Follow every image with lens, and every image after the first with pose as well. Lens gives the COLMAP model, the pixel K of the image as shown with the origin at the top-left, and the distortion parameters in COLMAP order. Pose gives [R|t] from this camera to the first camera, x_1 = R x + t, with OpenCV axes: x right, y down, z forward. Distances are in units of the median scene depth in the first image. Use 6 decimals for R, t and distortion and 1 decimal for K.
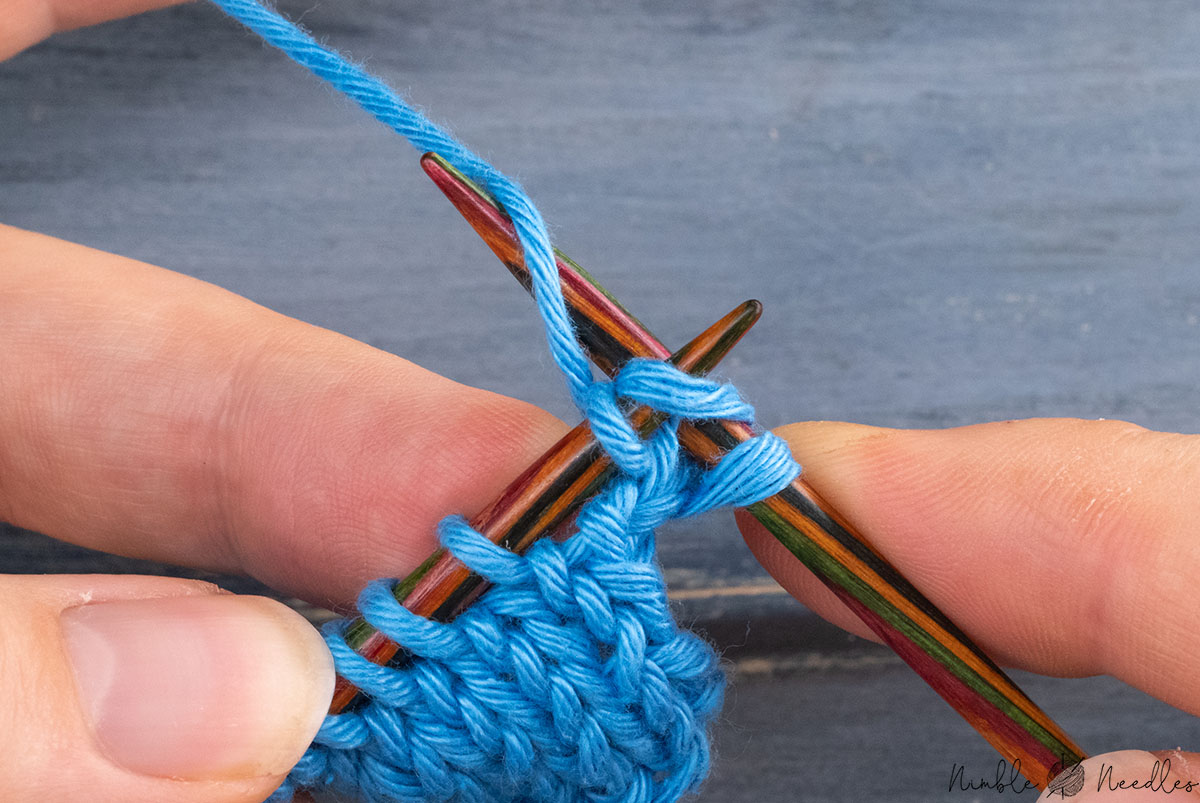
lens RADIAL K [[8946.7, 0, 600.3], [0, 8946.7, 401.2], [0, 0, 1]] dist [-0.507971, 0.000000]
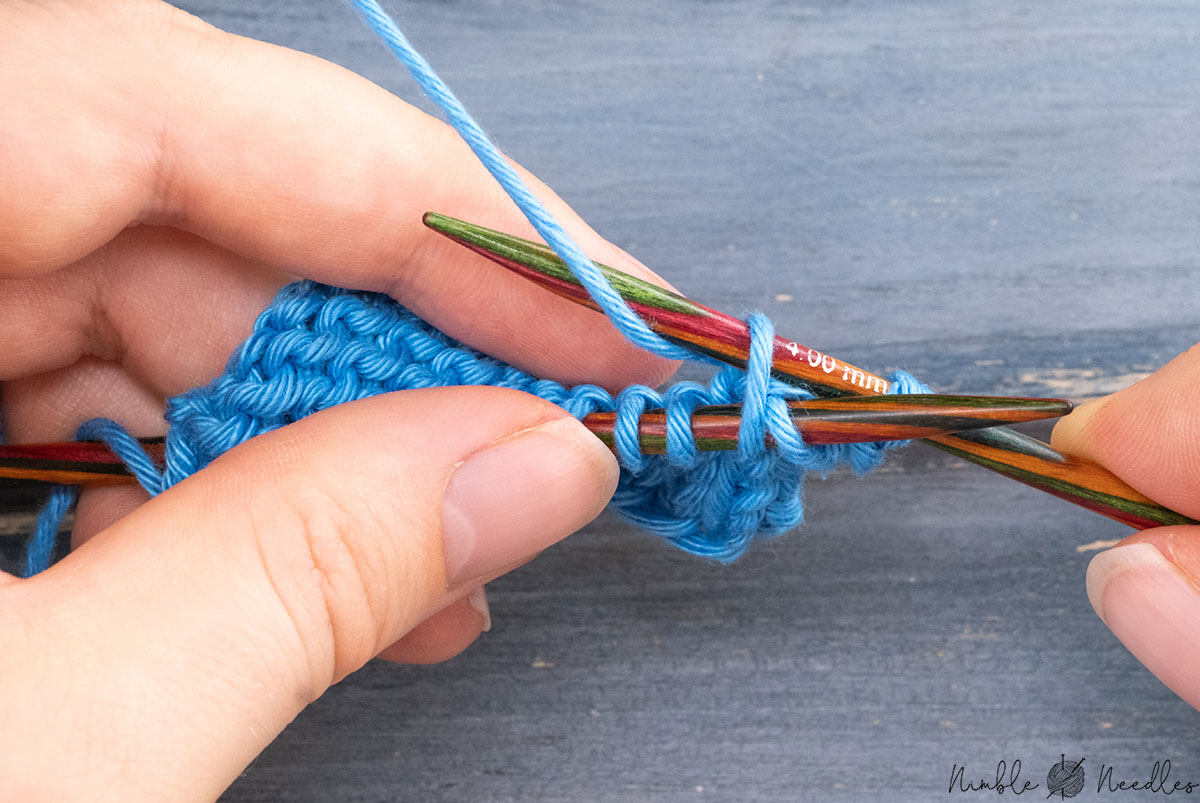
lens RADIAL K [[8946.7, 0, 599.3], [0, 8946.7, 401.1], [0, 0, 1]] dist [-0.507971, 0.000000]
pose [[1.000000, 0.000136, -0.000068, -0.004448], [-0.000136, 1.000000, 0.000109, 0.018287], [0.000068, -0.000109, 1.000000, -0.331895]]
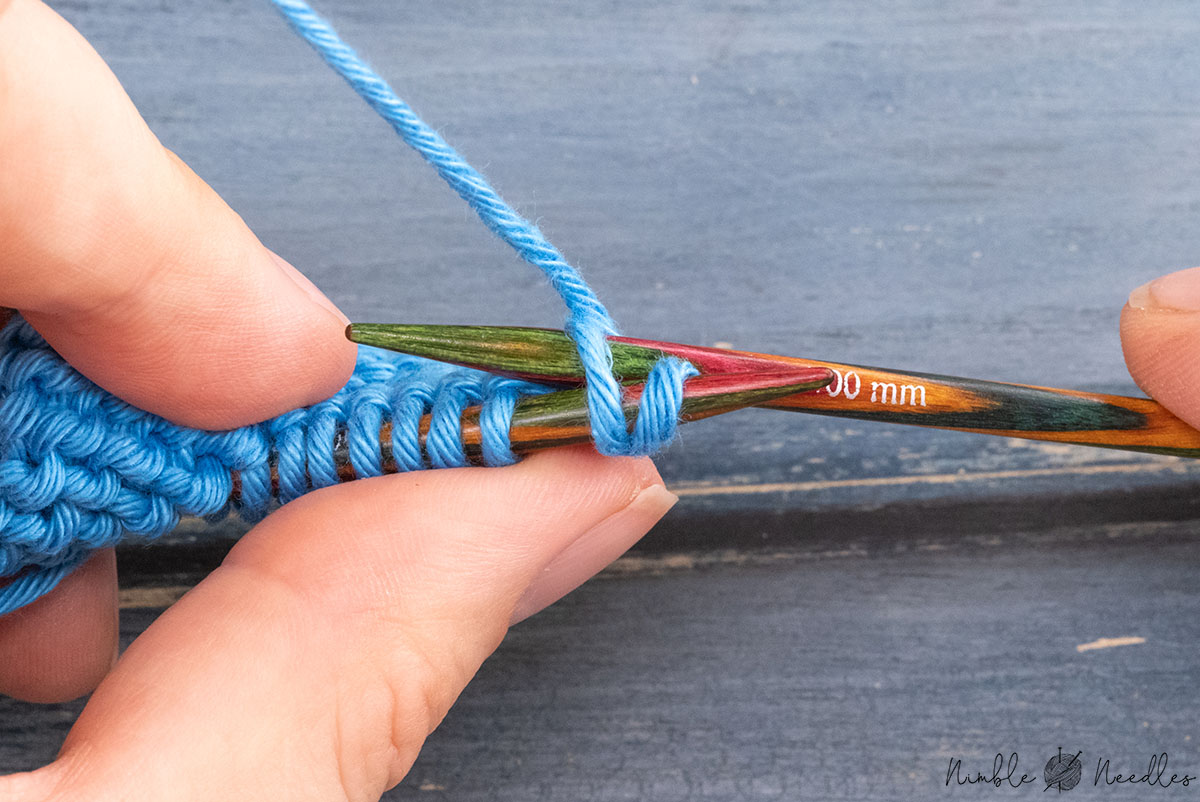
lens RADIAL K [[8946.7, 0, 602.1], [0, 8946.7, 400.3], [0, 0, 1]] dist [-0.507971, 0.000000]
pose [[1.000000, -0.000045, 0.000593, 0.007323], [0.000044, 1.000000, 0.000654, 0.009035], [-0.000593, -0.000654, 1.000000, -0.105690]]
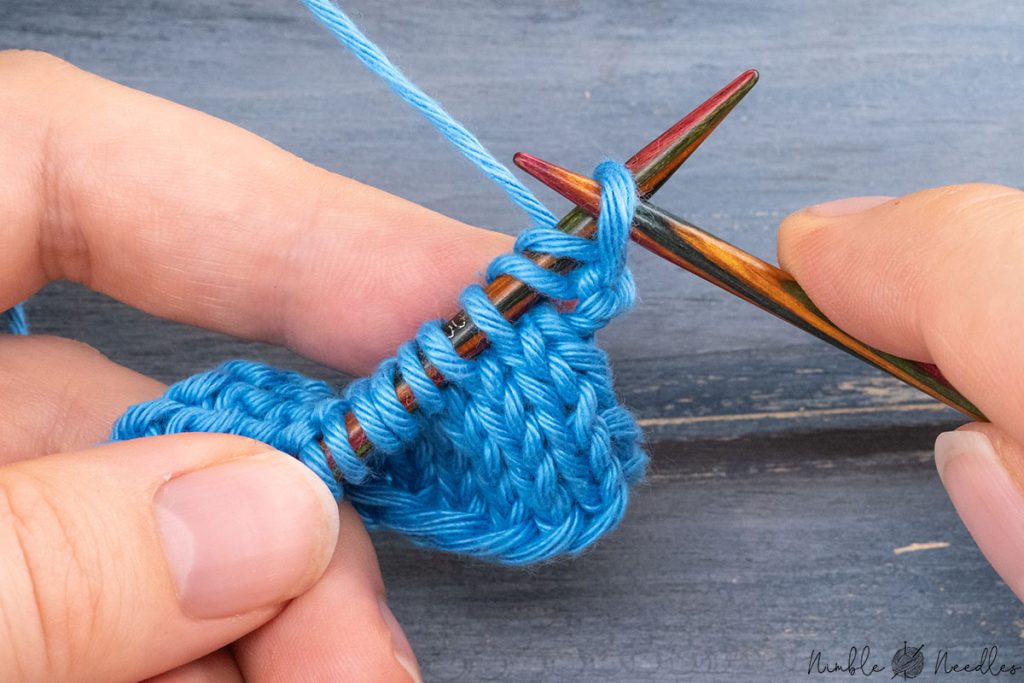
lens RADIAL K [[7634.5, 0, 510.3], [0, 7634.5, 341.5], [0, 0, 1]] dist [-0.507971, 0.000000]
pose [[1.000000, 0.000290, 0.000038, 0.007469], [-0.000290, 1.000000, 0.000159, 0.007979], [-0.000038, -0.000159, 1.000000, -0.175324]]
